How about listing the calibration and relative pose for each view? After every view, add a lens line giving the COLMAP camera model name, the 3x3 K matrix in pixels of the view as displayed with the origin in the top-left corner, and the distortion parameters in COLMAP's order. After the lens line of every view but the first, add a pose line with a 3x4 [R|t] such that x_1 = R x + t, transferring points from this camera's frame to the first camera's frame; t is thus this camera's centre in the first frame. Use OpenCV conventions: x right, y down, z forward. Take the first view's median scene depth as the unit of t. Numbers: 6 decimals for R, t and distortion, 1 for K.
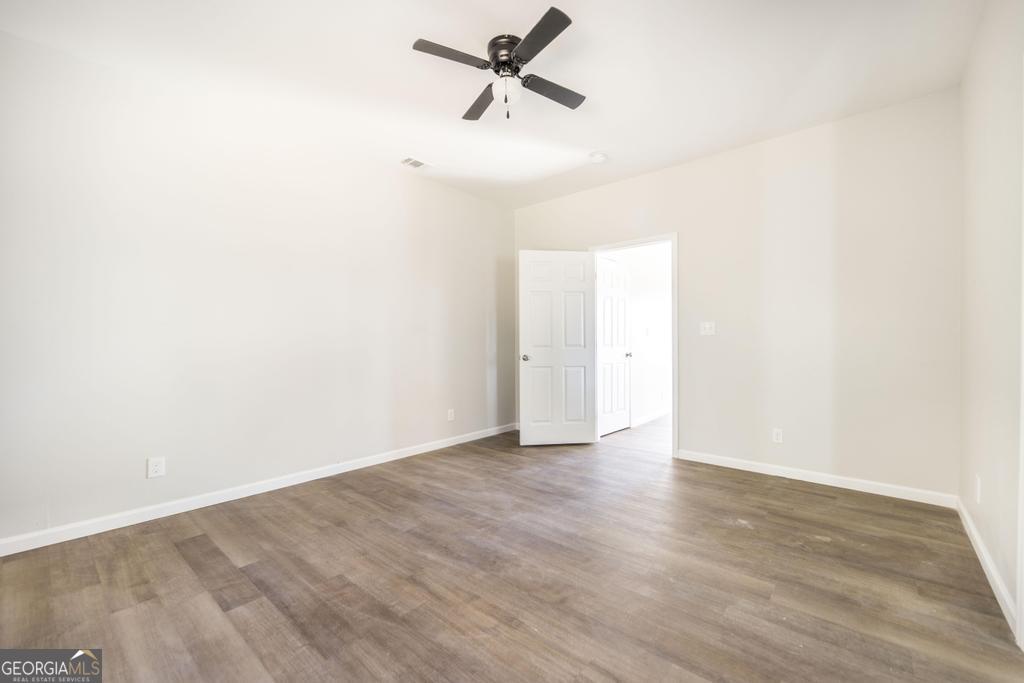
lens RADIAL K [[419.9, 0, 512.4], [0, 419.9, 341.3], [0, 0, 1]] dist [-0.002633, -0.000193]
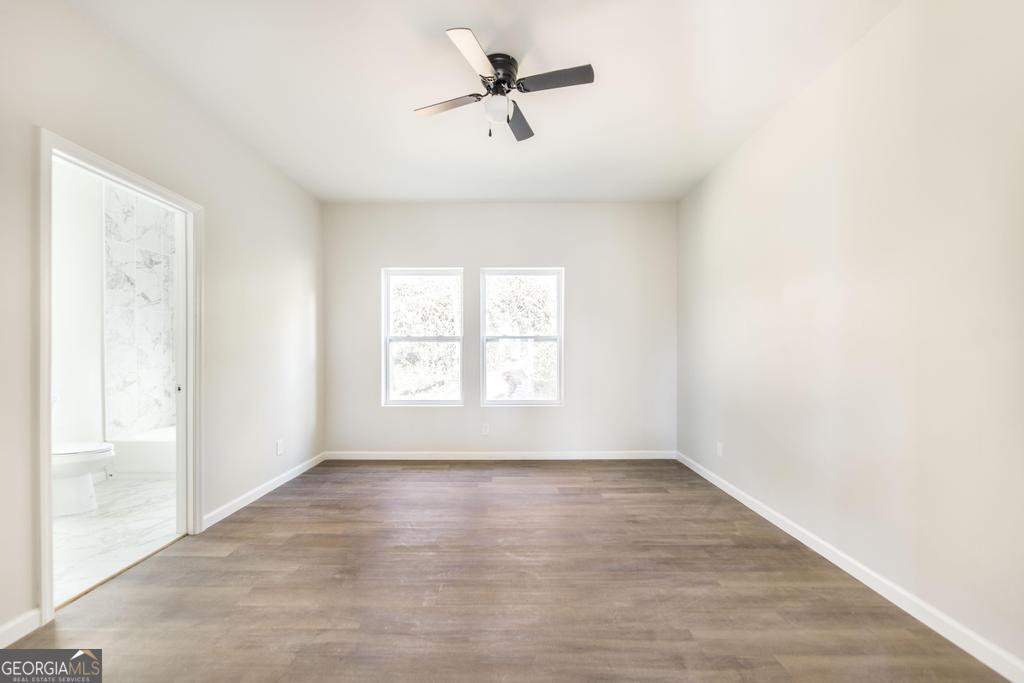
lens RADIAL K [[419.9, 0, 511.3], [0, 419.9, 345.6], [0, 0, 1]] dist [-0.002633, -0.000193]
pose [[-0.750785, 0.001933, -0.660544, 0.494269], [0.003117, 0.999995, -0.000617, -0.035242], [0.660539, -0.002522, -0.750787, 1.379065]]
